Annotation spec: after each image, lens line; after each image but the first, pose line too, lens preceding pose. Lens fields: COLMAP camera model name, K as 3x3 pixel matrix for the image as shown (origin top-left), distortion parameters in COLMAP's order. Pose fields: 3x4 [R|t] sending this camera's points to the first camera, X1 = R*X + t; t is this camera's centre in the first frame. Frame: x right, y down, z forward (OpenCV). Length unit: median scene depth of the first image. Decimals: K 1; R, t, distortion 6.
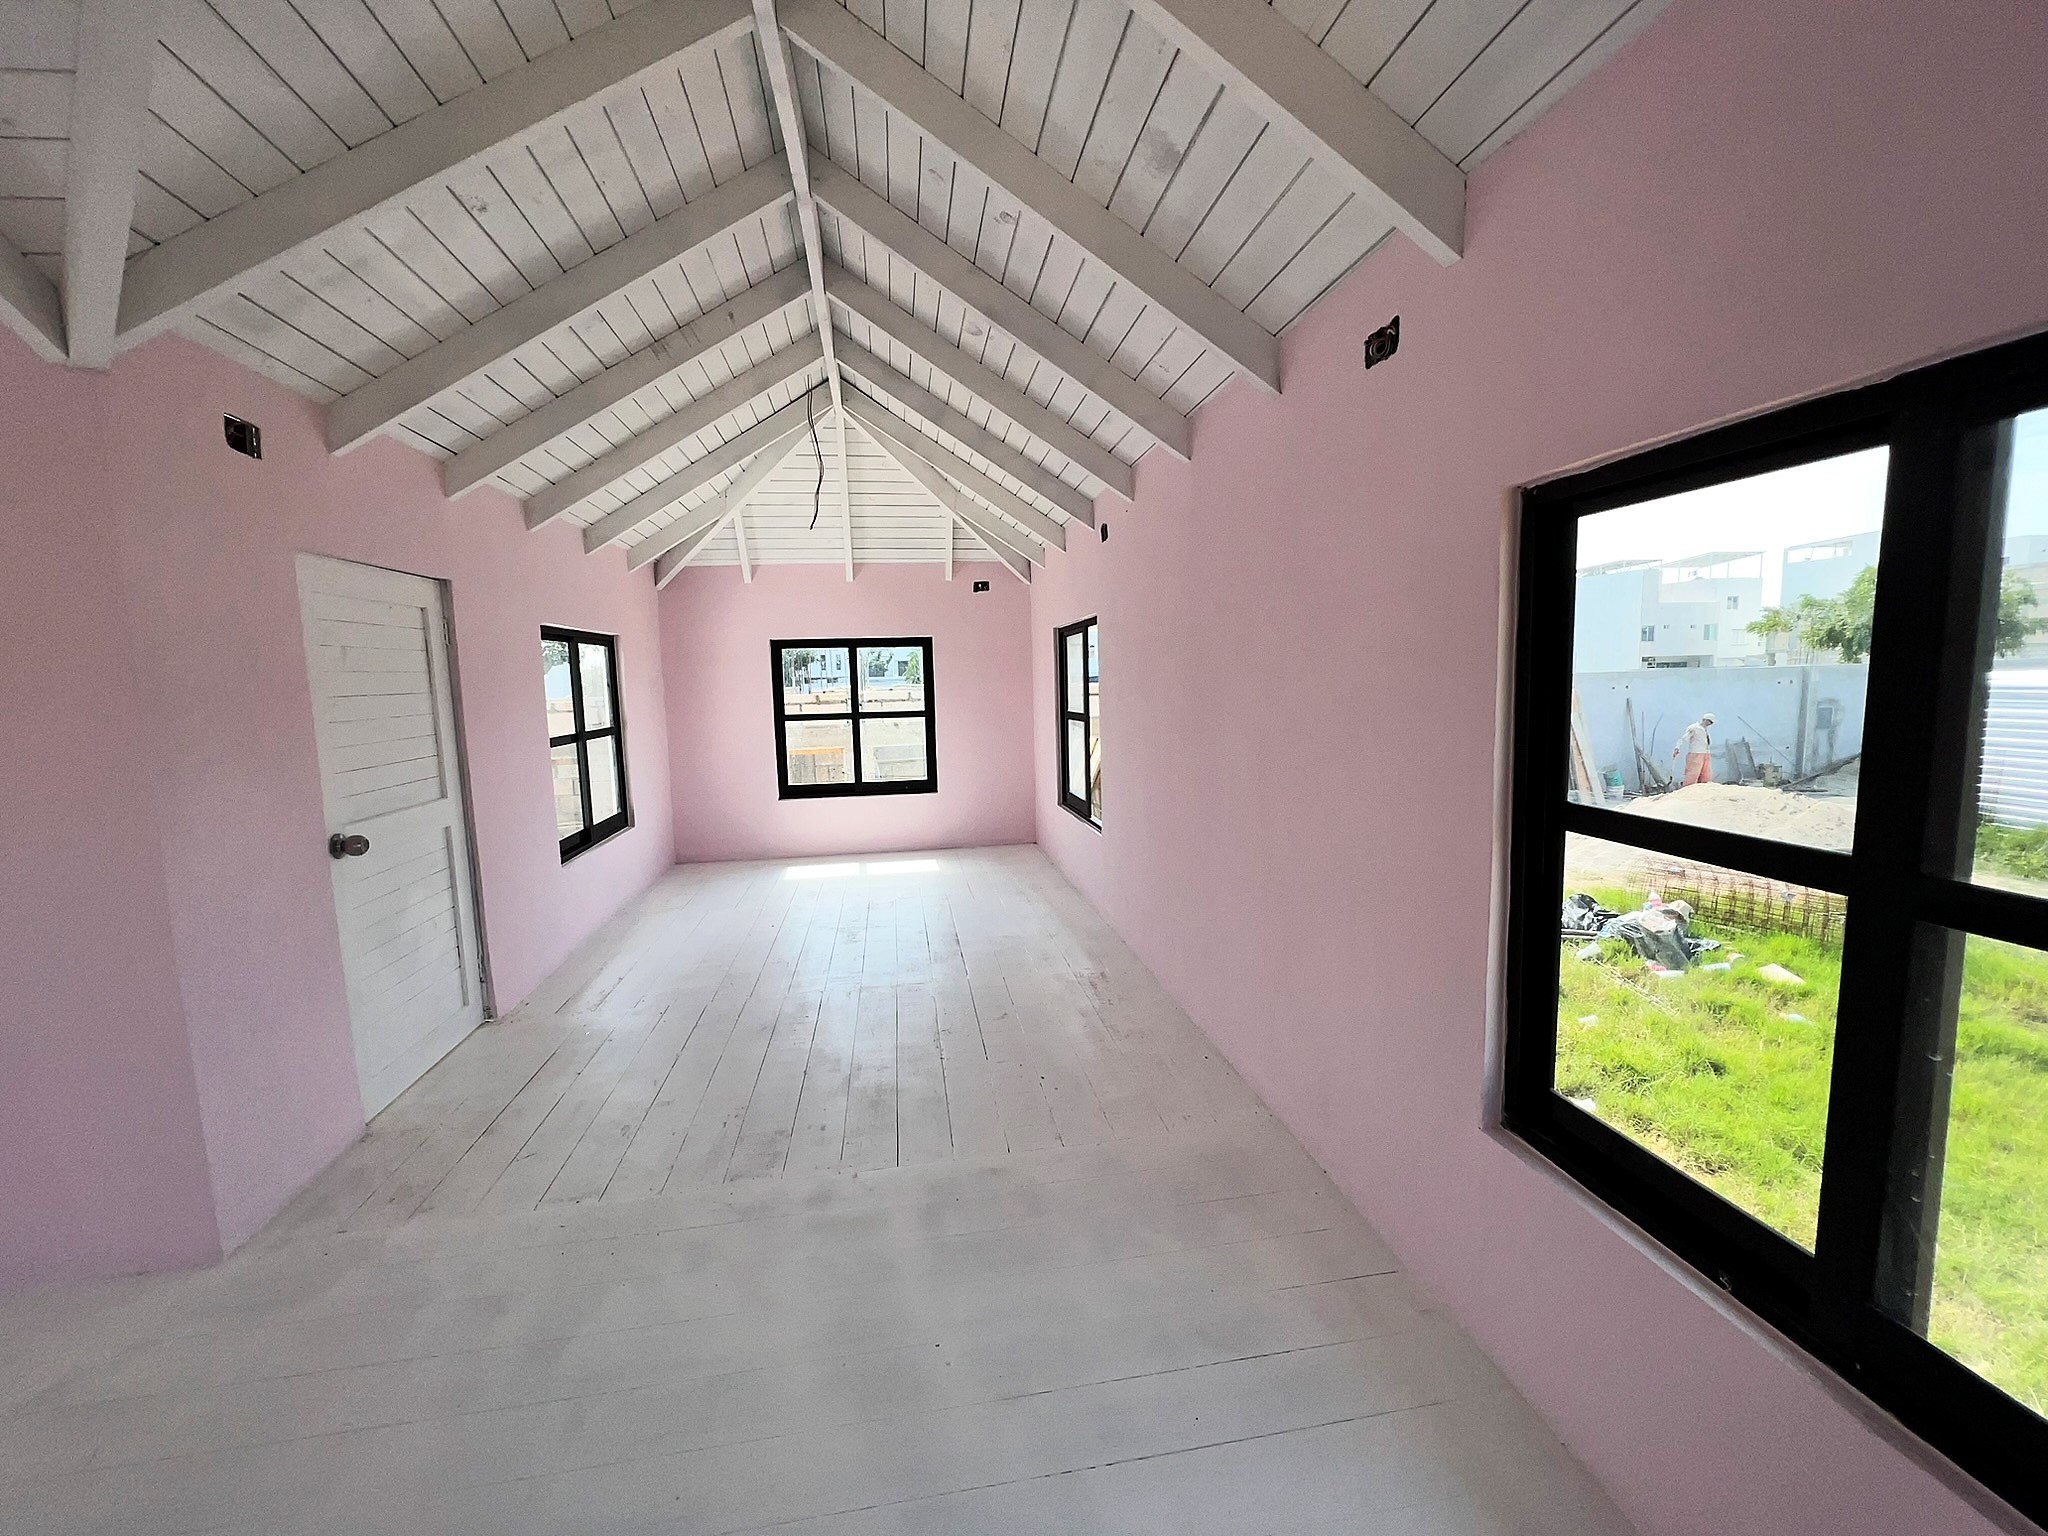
lens RADIAL K [[823.9, 0, 1024.0], [0, 823.9, 768.0], [0, 0, 1]] dist [0.001991, 0.000409]
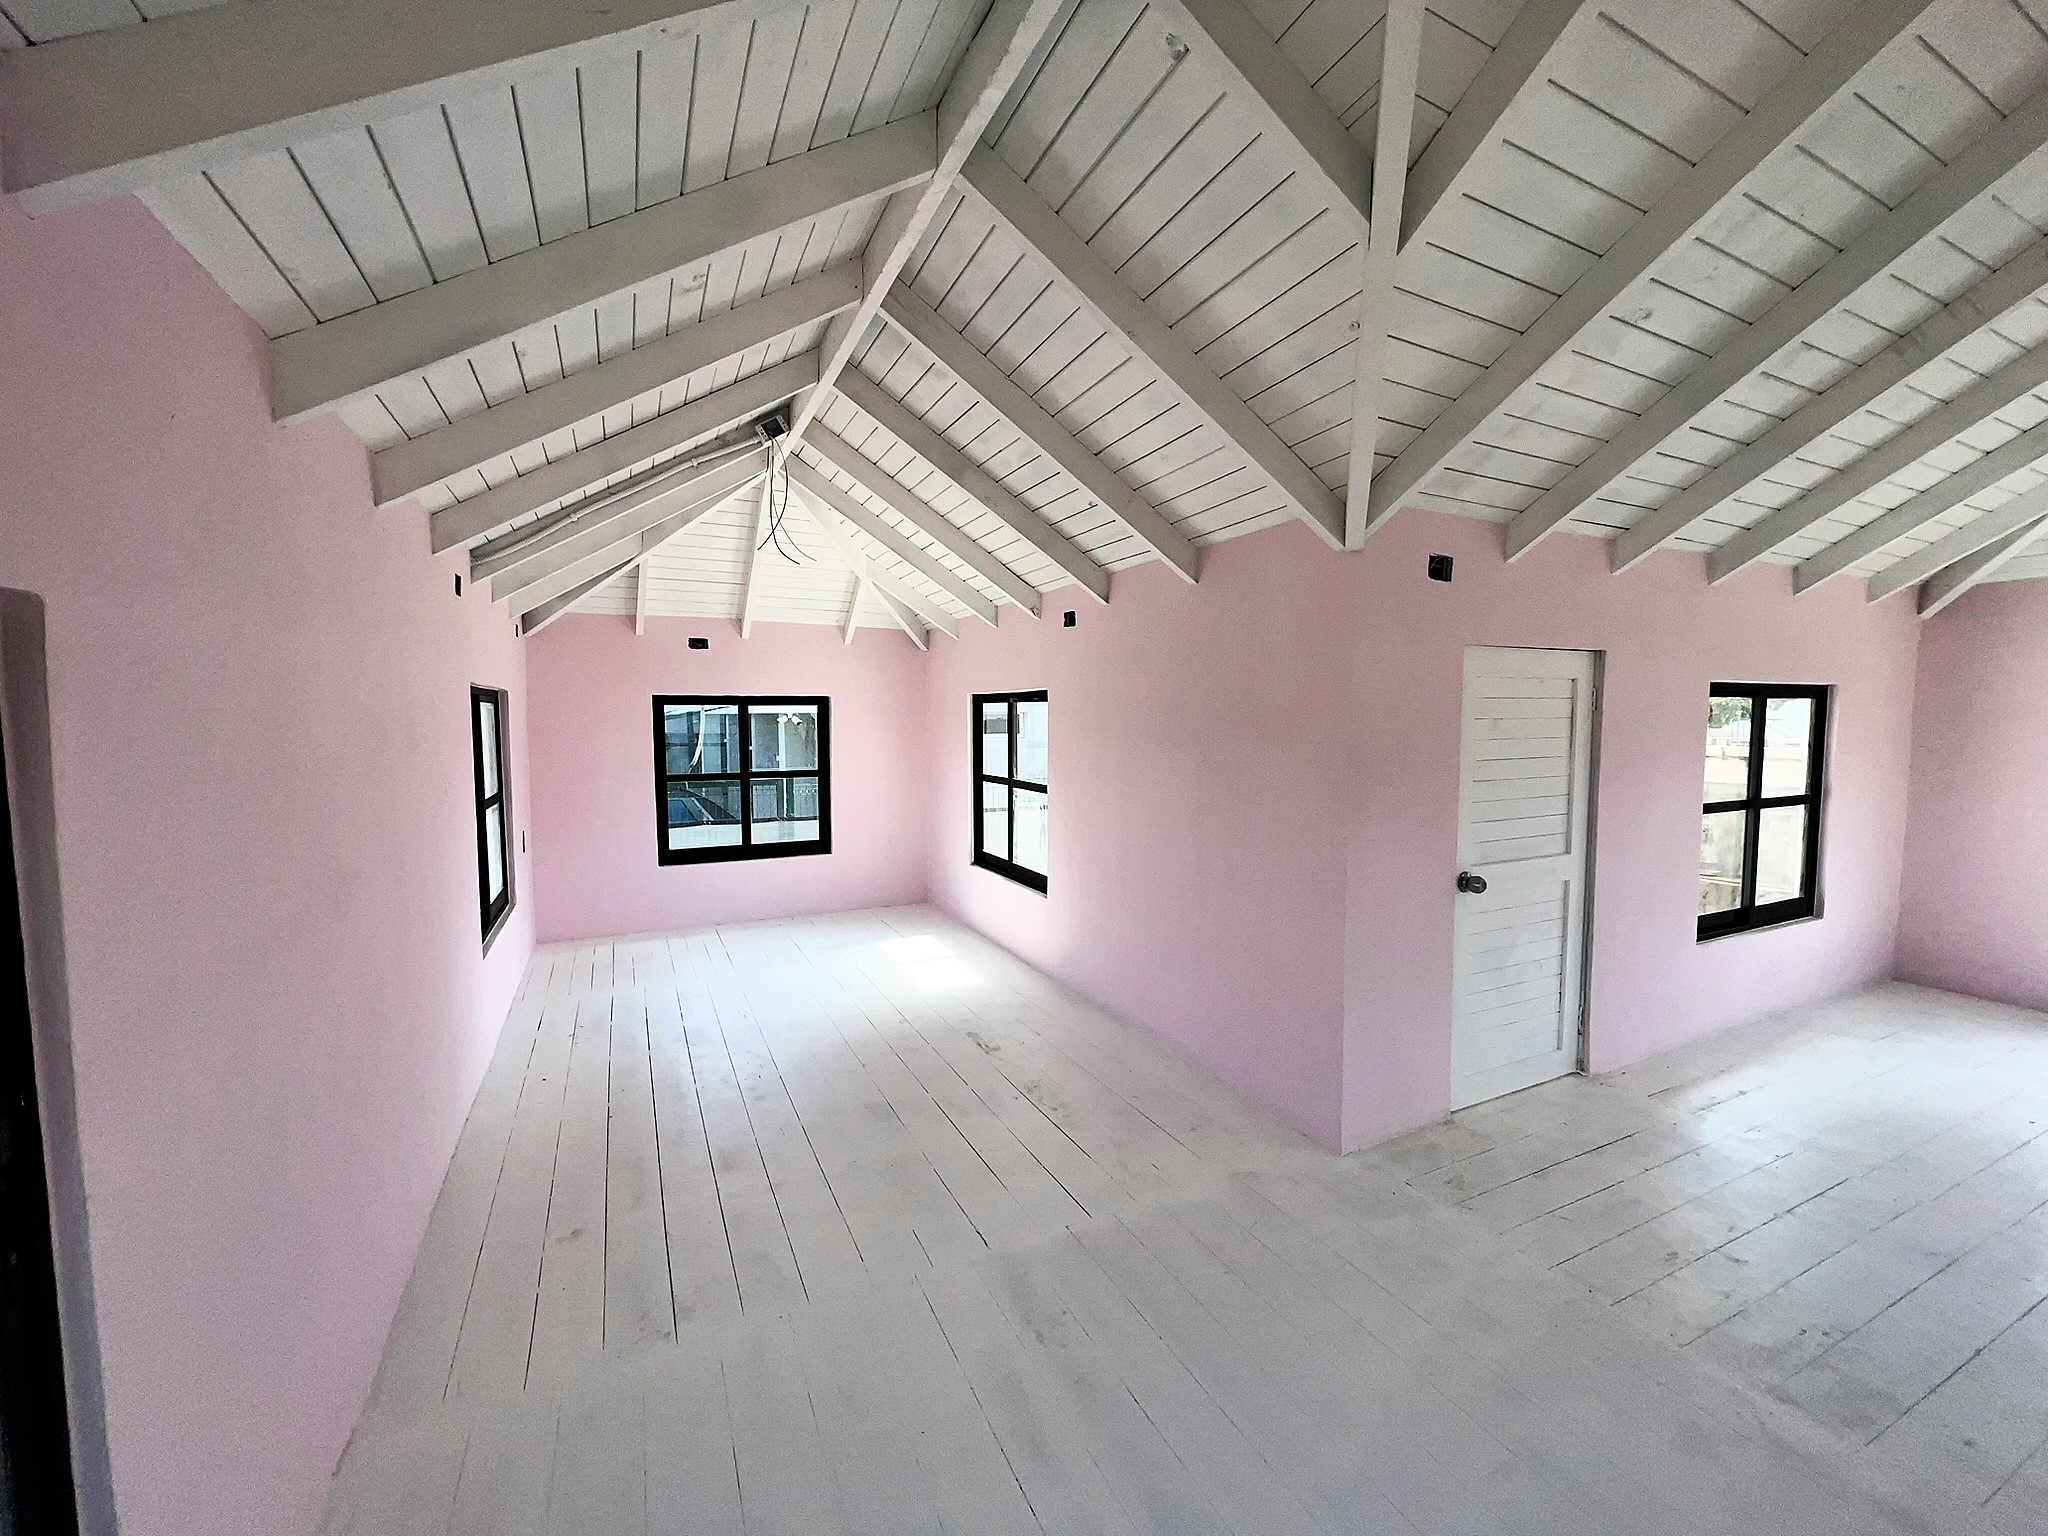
lens RADIAL K [[823.9, 0, 1024.0], [0, 823.9, 768.0], [0, 0, 1]] dist [0.001991, 0.000409]
pose [[0.283014, 0.086214, -0.955233, 0.130683], [-0.111739, 0.992134, 0.056438, -0.064114], [0.952585, 0.090764, 0.290421, 0.001481]]
